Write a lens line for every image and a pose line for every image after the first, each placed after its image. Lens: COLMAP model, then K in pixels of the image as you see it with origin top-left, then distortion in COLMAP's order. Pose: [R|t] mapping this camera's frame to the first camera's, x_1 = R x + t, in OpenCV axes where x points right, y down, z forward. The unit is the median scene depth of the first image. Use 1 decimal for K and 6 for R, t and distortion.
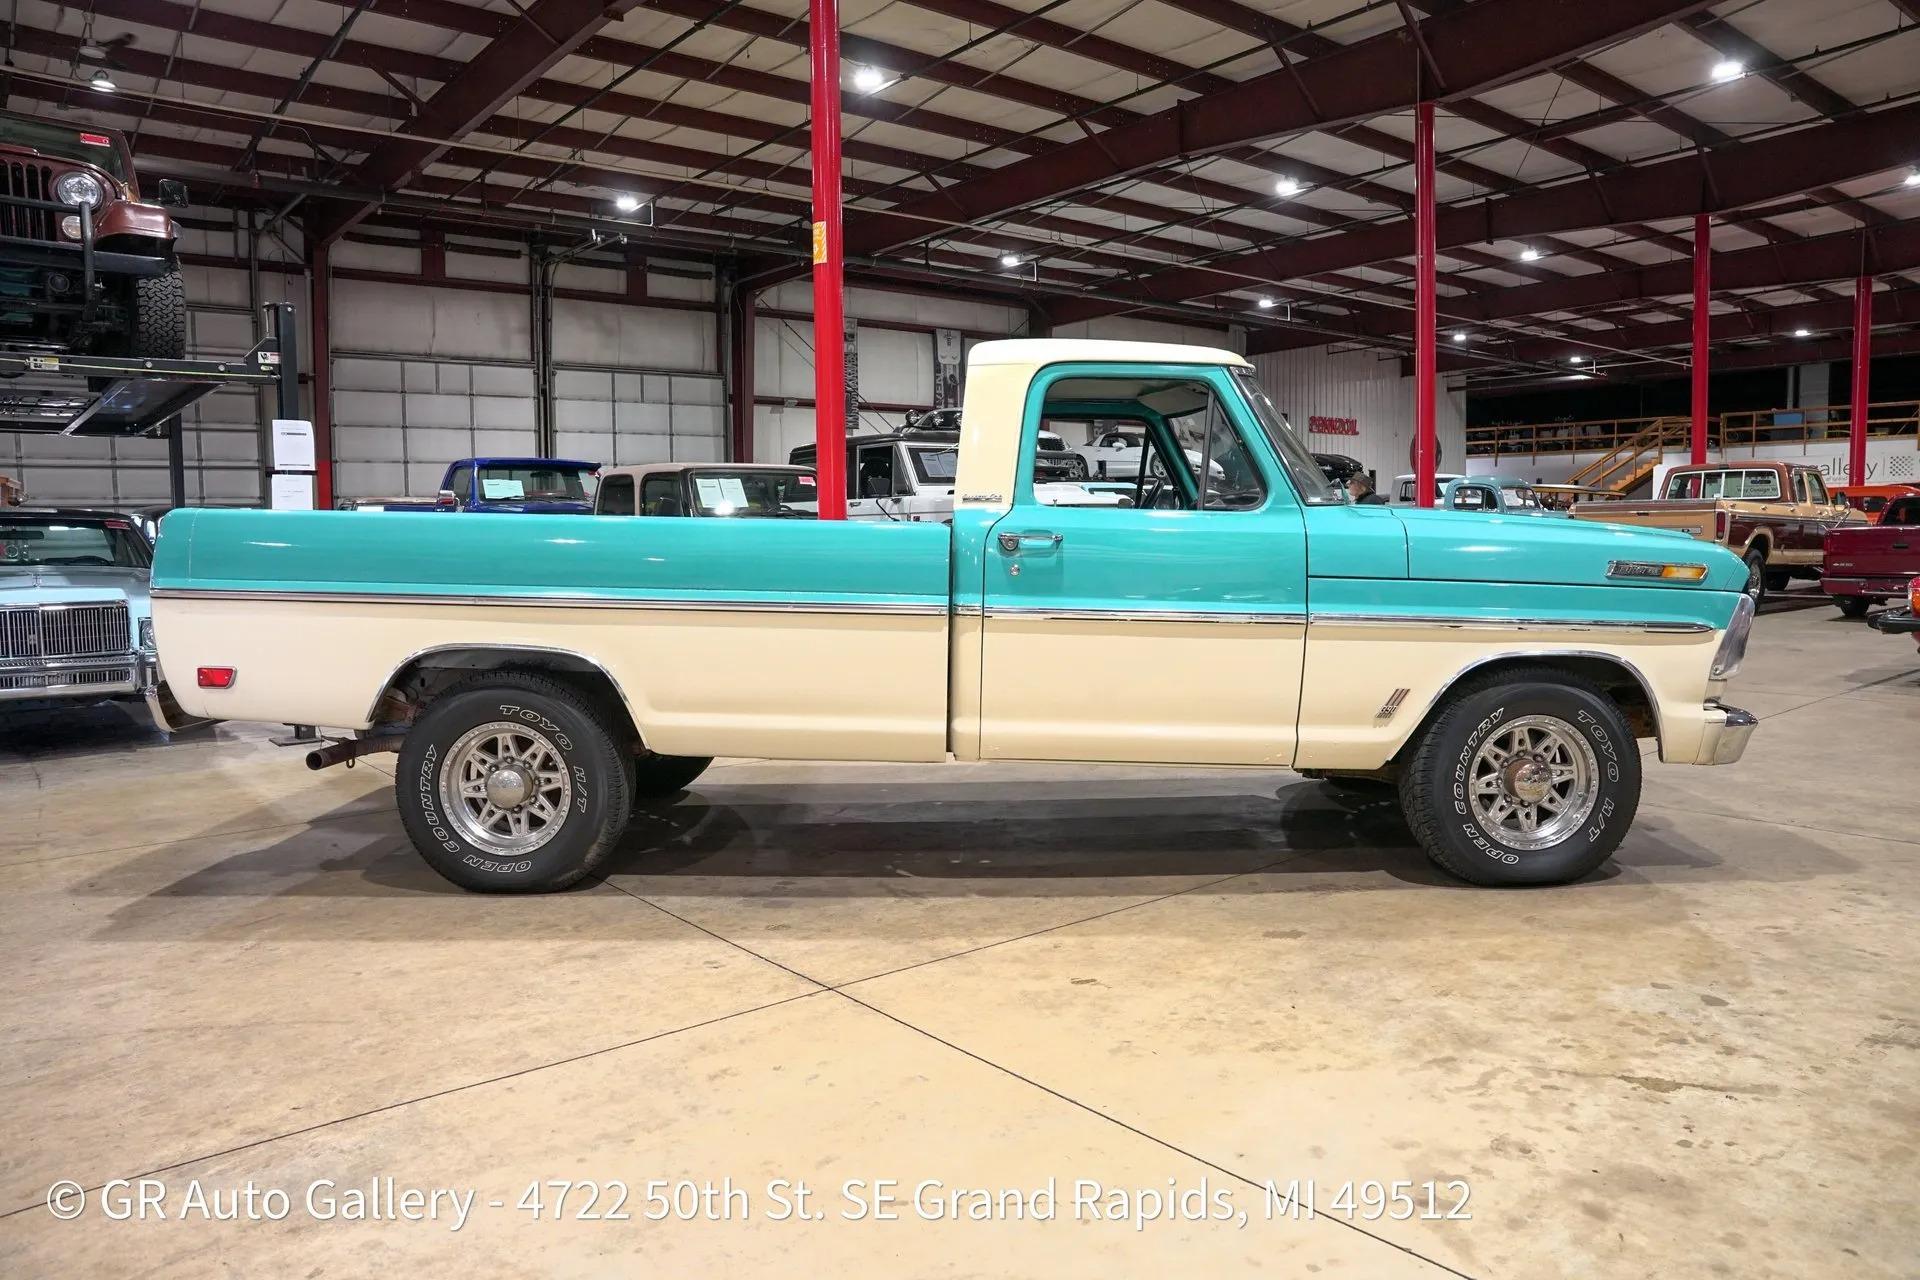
lens RADIAL K [[1320.3, 0, 962.6], [0, 1320.3, 638.4], [0, 0, 1]] dist [-0.141451, 0.112336]
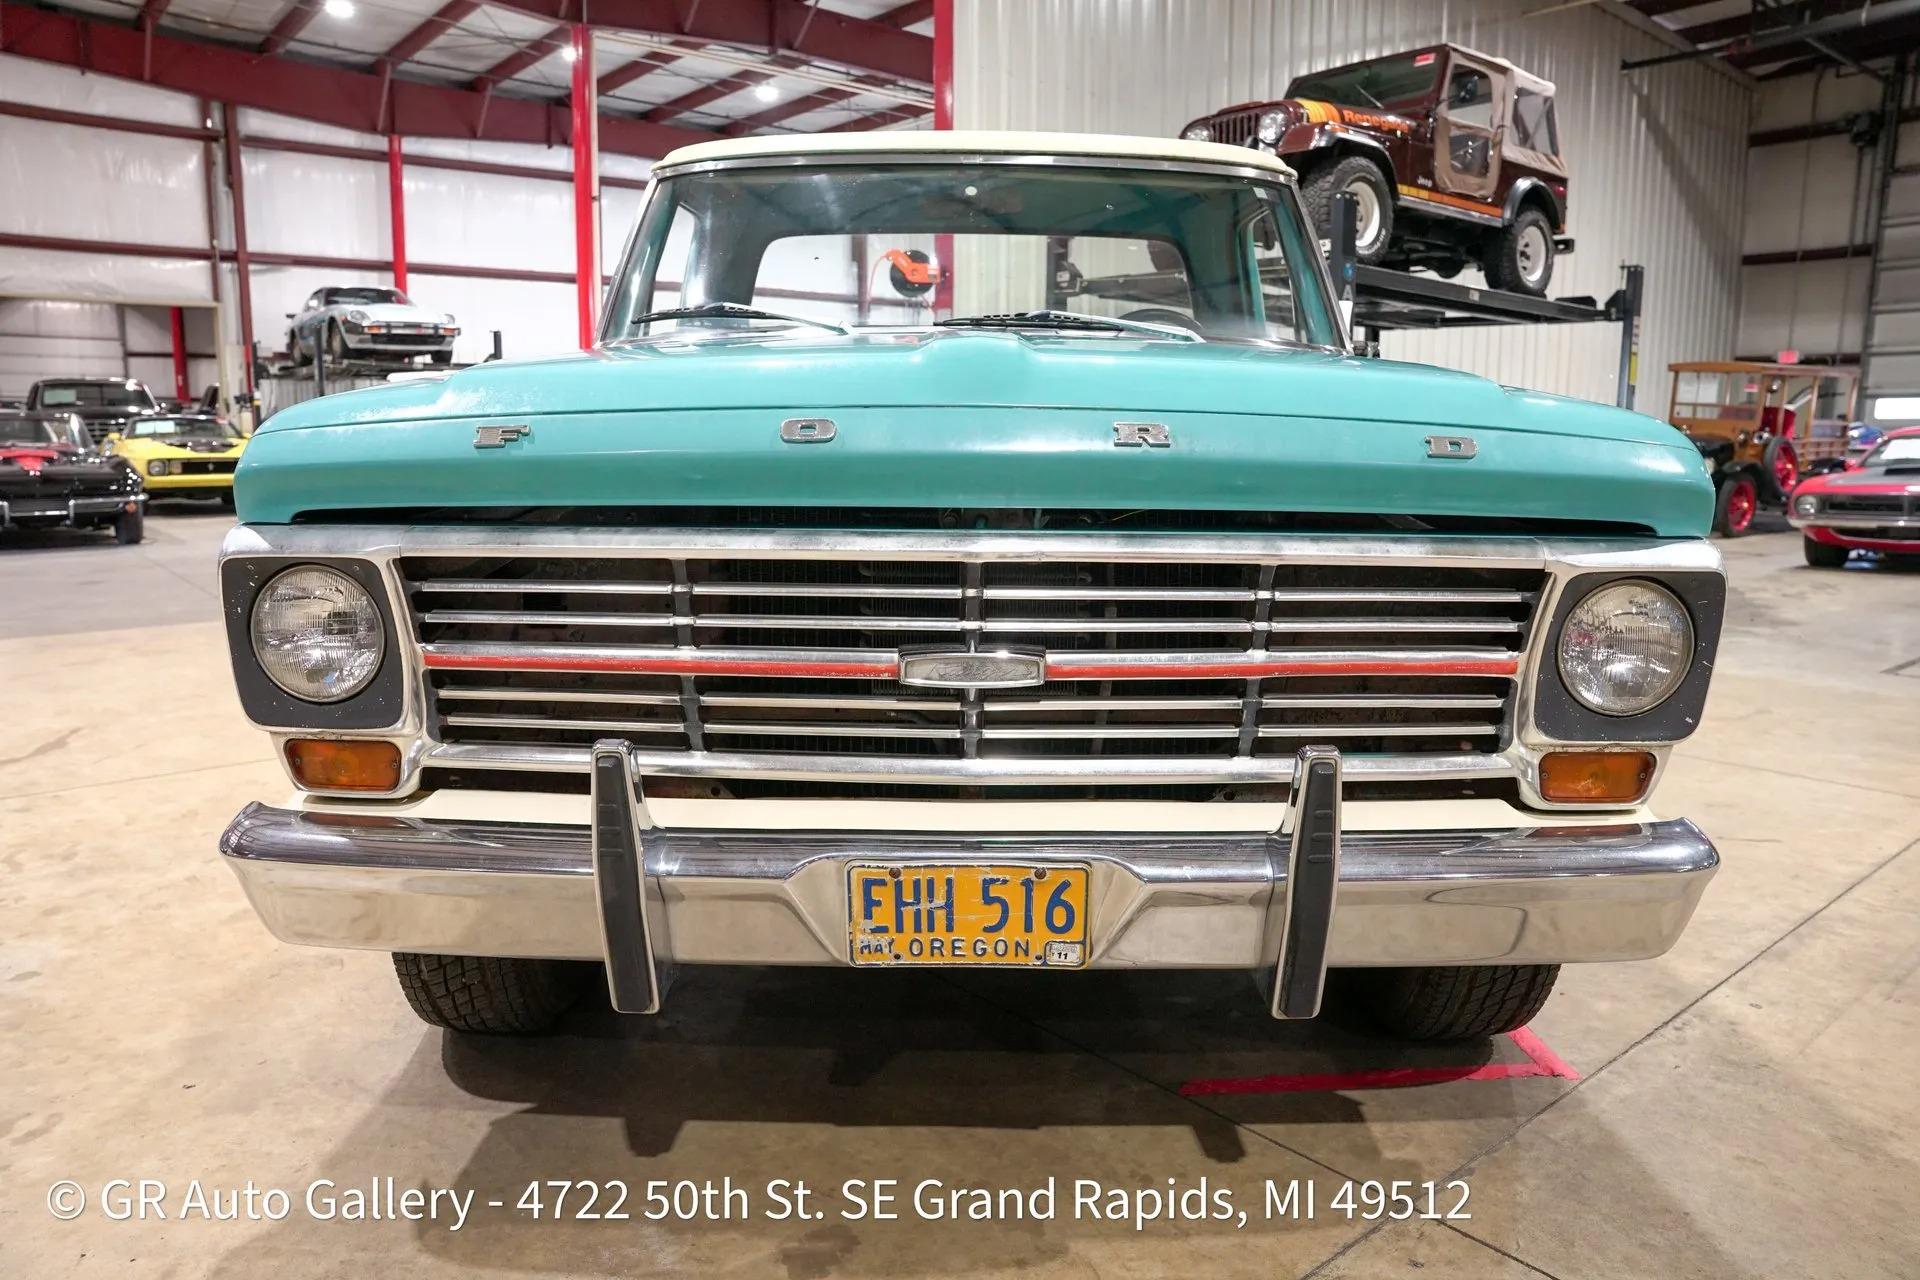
lens RADIAL K [[1316.1, 0, 962.7], [0, 1316.1, 638.8], [0, 0, 1]] dist [-0.141786, 0.112693]
pose [[0.003729, 0.169499, -0.985523, 0.585296], [-0.088364, 0.981731, 0.168512, -0.050678], [0.996081, 0.086456, 0.018638, 0.706476]]
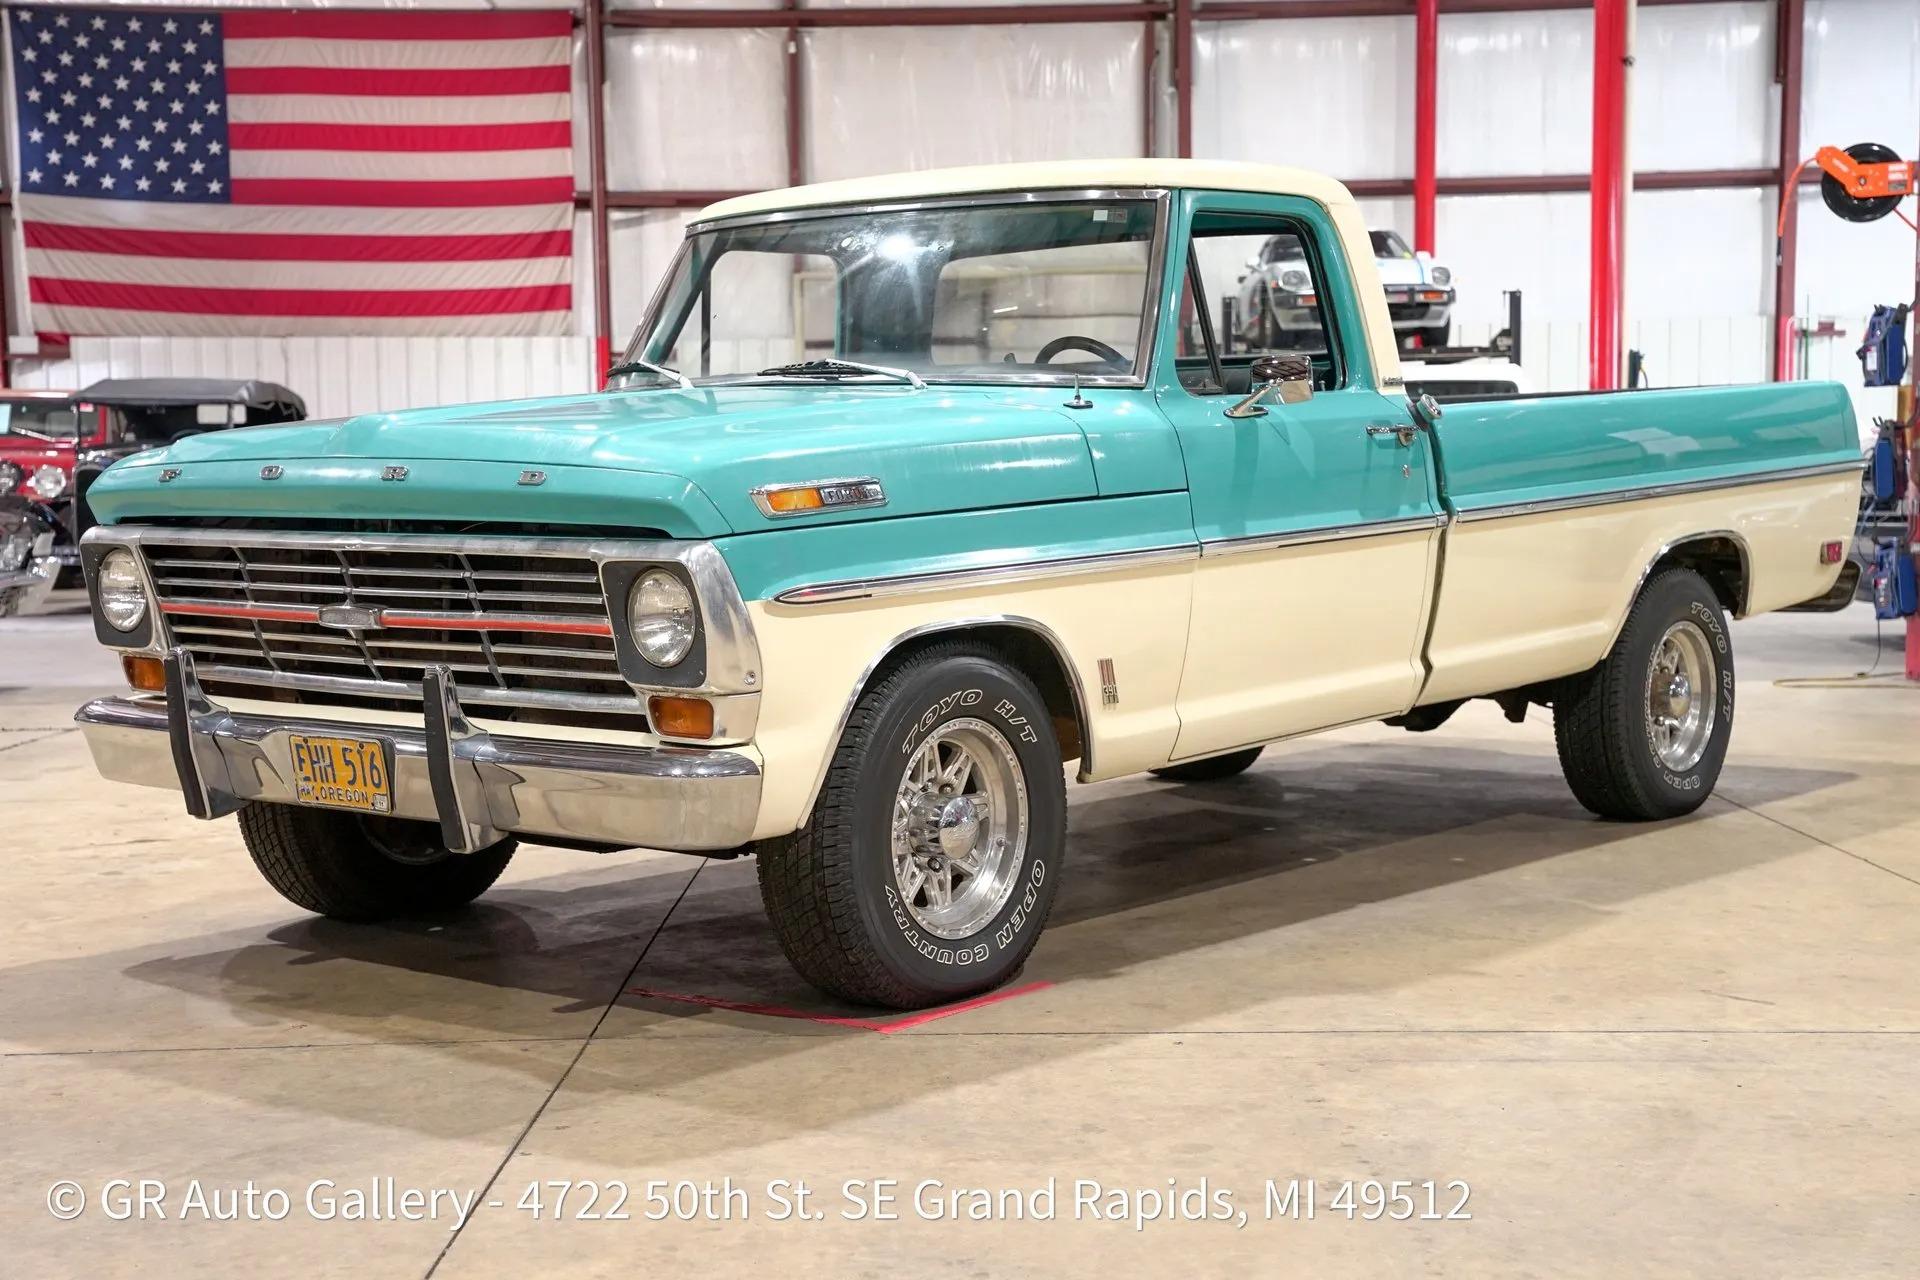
lens RADIAL K [[2583.7, 0, 960.0], [0, 2583.7, 640.0], [0, 0, 1]] dist [0.215869, 0.021607]
pose [[-0.640132, 0.071921, -0.764891, 0.813589], [-0.044252, 0.990504, 0.130169, -0.104084], [0.766989, 0.117174, -0.630871, 1.305714]]
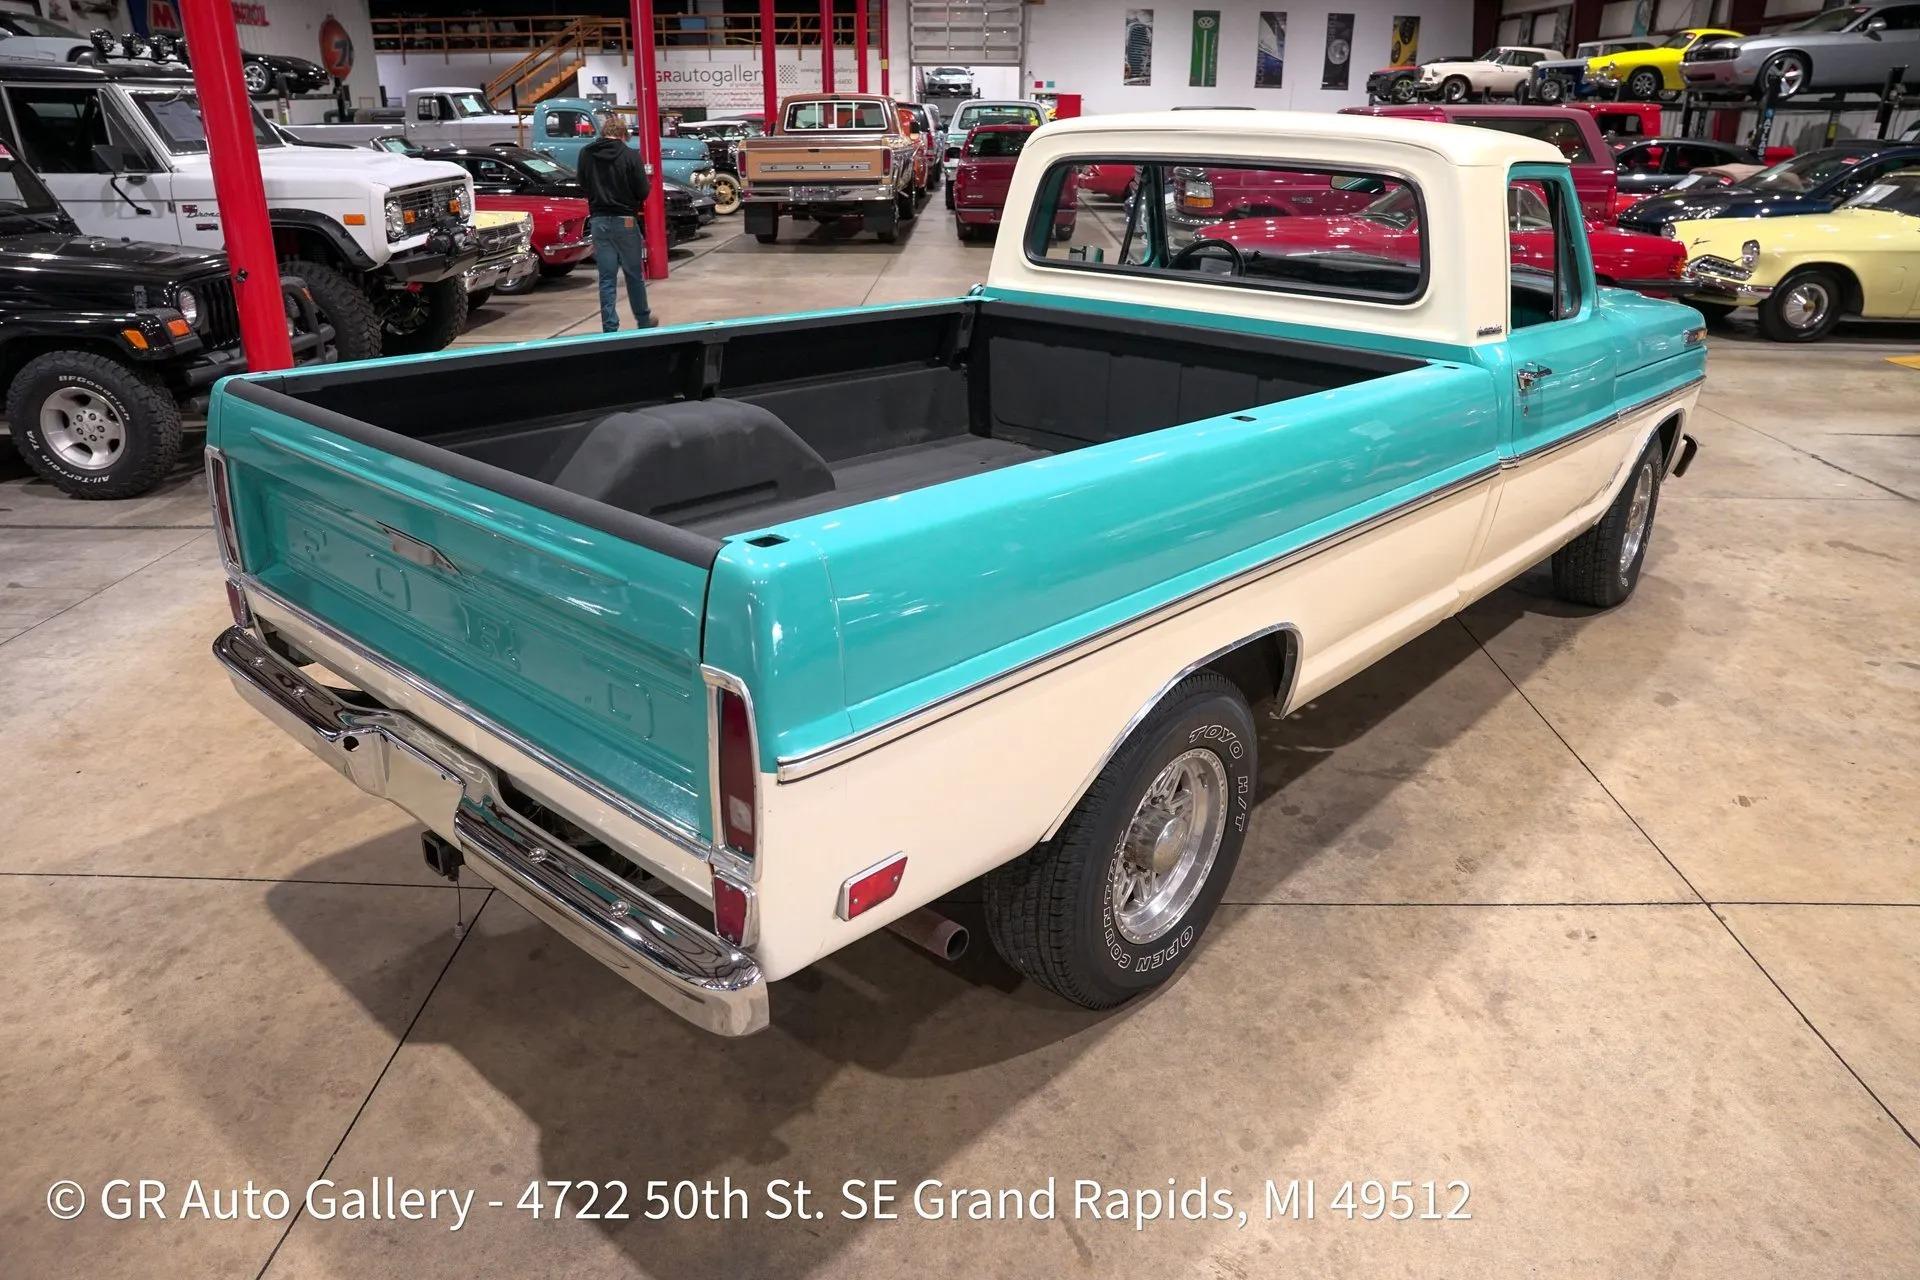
lens RADIAL K [[1318.0, 0, 963.5], [0, 1318.0, 638.6], [0, 0, 1]] dist [-0.142147, 0.113777]
pose [[0.653245, -0.274551, 0.705615, -0.511934], [0.049819, 0.945507, 0.321769, -0.120202], [-0.755506, -0.175041, 0.631325, 0.404422]]
